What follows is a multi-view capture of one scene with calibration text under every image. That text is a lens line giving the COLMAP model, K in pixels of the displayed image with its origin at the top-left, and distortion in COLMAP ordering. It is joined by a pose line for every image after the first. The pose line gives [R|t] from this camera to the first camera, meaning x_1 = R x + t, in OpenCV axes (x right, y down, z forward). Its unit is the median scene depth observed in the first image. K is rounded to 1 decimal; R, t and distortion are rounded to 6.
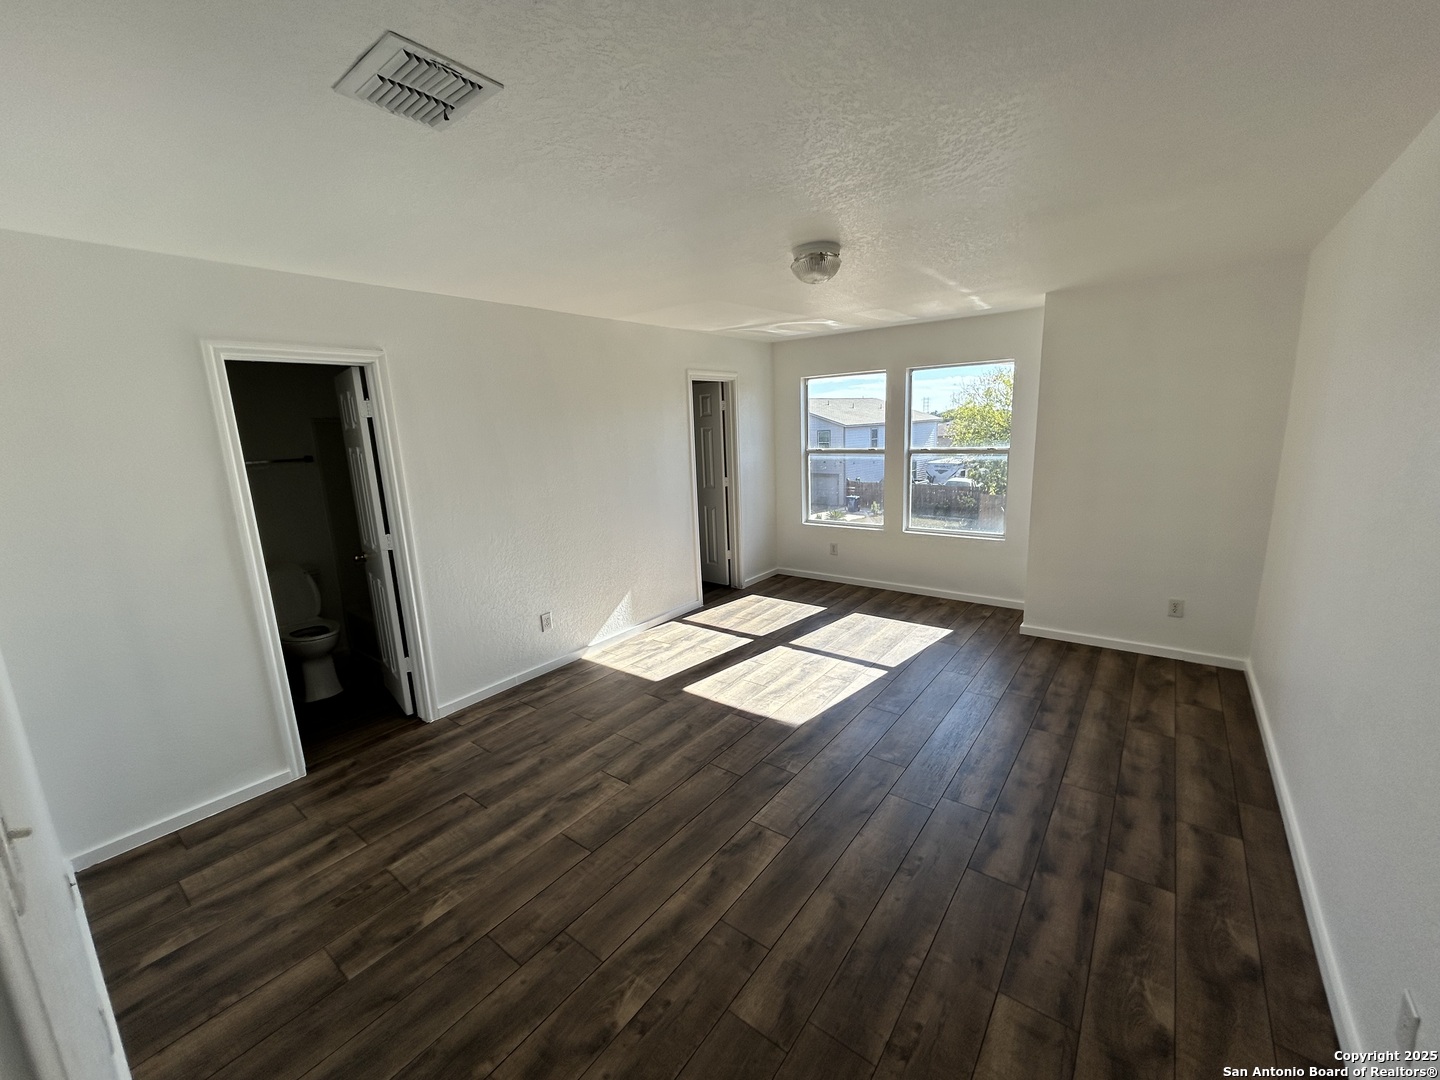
lens RADIAL K [[575.0, 0, 710.1], [0, 575.0, 535.1], [0, 0, 1]] dist [-0.002614, 0.000694]
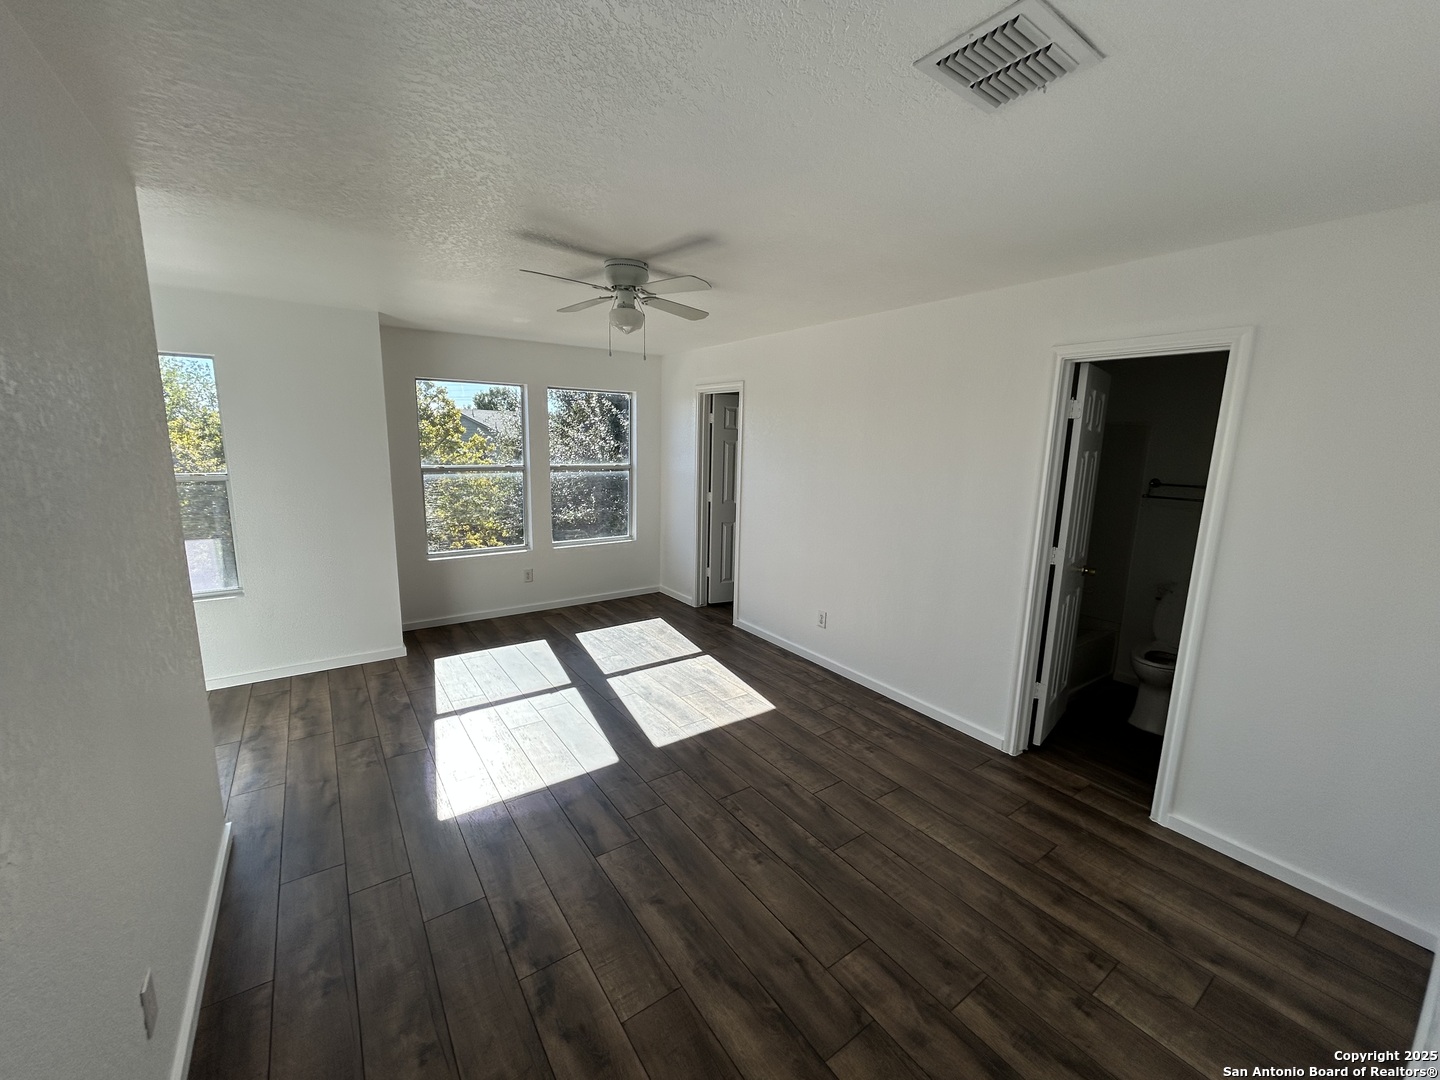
lens RADIAL K [[575.0, 0, 728.6], [0, 575.0, 543.2], [0, 0, 1]] dist [-0.002614, 0.000694]
pose [[0.279032, -0.130615, 0.951357, -0.652076], [0.151273, 0.984315, 0.090772, -0.072378], [-0.948292, 0.118586, 0.294414, 0.508185]]
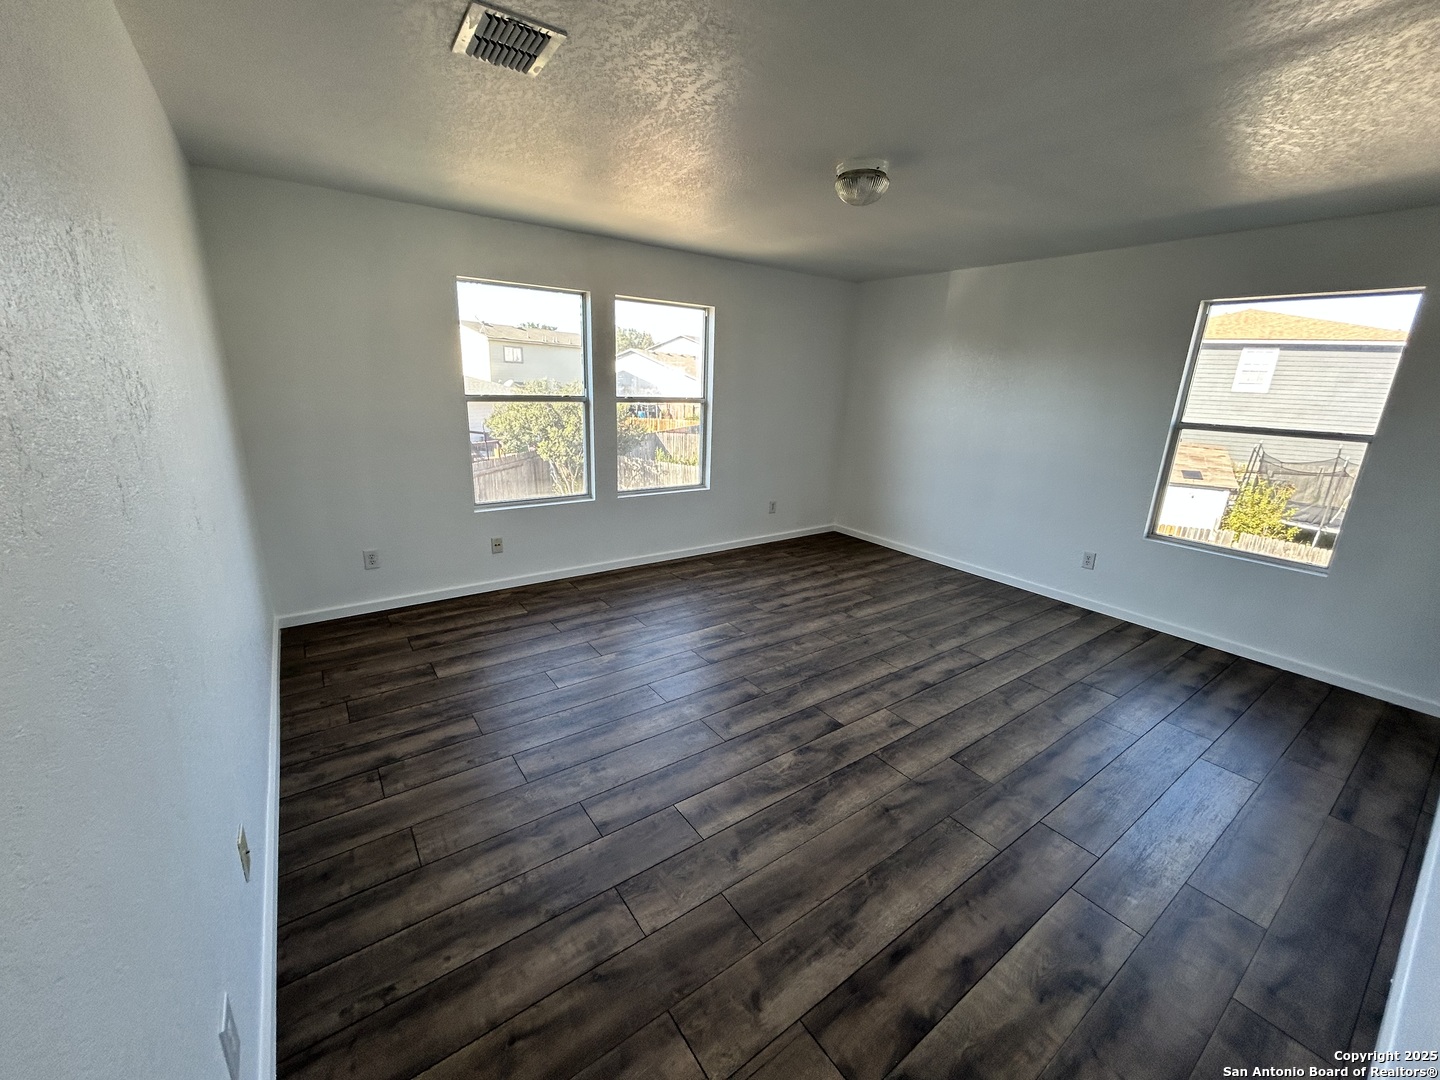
lens RADIAL K [[575.0, 0, 726.1], [0, 575.0, 539.2], [0, 0, 1]] dist [-0.002614, 0.000694]
pose [[-0.961389, -0.076764, 0.264269, 0.115219], [0.050403, 0.894943, 0.443325, -0.245782], [-0.270537, 0.439528, -0.856519, 1.422594]]
